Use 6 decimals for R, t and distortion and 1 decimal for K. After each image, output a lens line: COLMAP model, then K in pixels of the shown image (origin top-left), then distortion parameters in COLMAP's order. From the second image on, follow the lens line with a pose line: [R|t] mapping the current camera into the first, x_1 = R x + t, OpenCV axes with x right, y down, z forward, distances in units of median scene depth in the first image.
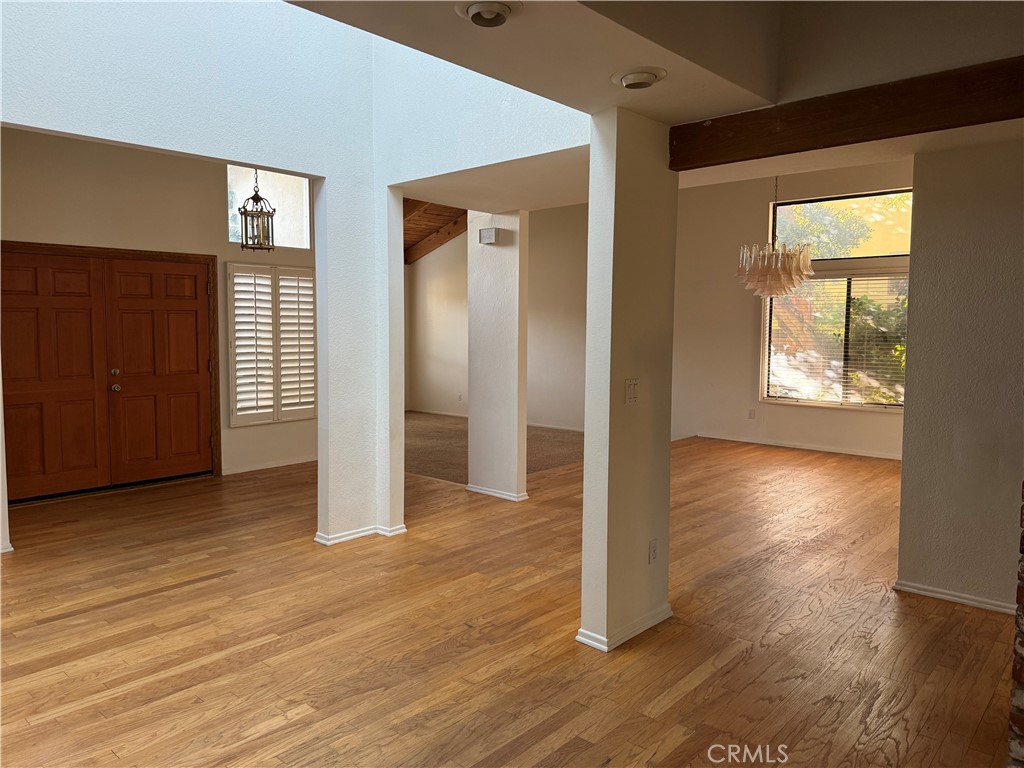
lens RADIAL K [[714.8, 0, 512.0], [0, 714.8, 384.0], [0, 0, 1]] dist [0.055768, -0.072240]
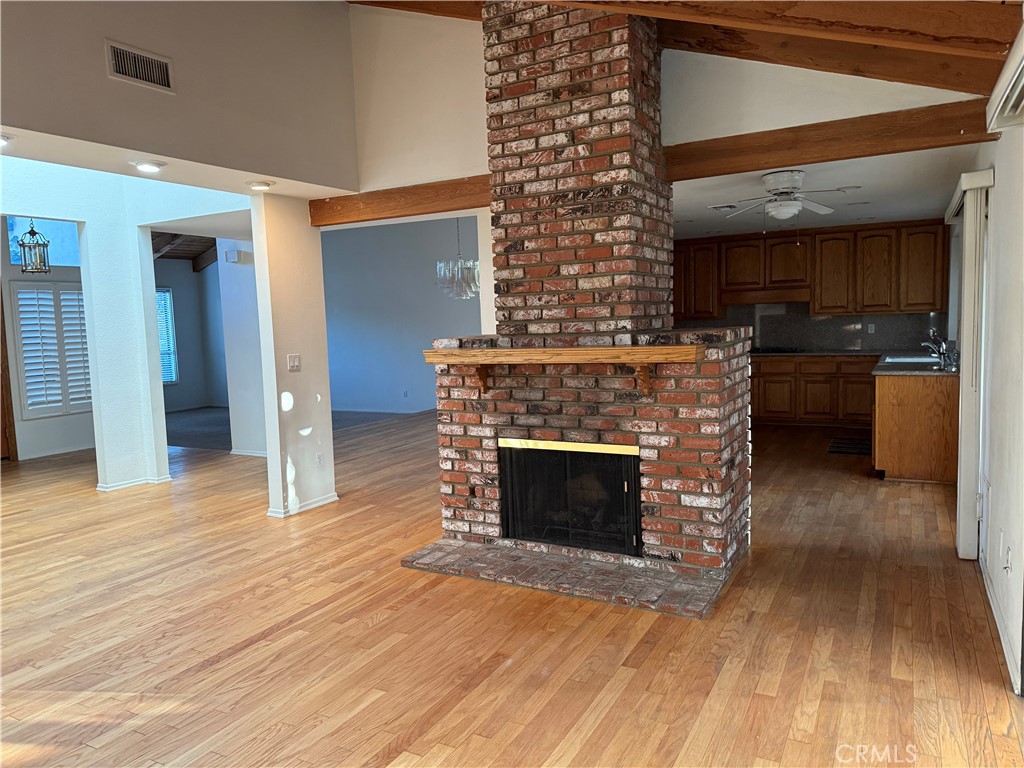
lens RADIAL K [[714.8, 0, 512.0], [0, 714.8, 384.0], [0, 0, 1]] dist [0.055768, -0.072240]
pose [[0.973867, -0.059525, 0.219180, 0.190959], [0.058026, 0.998227, 0.013273, 0.044816], [-0.219581, -0.000207, 0.975594, -0.470435]]
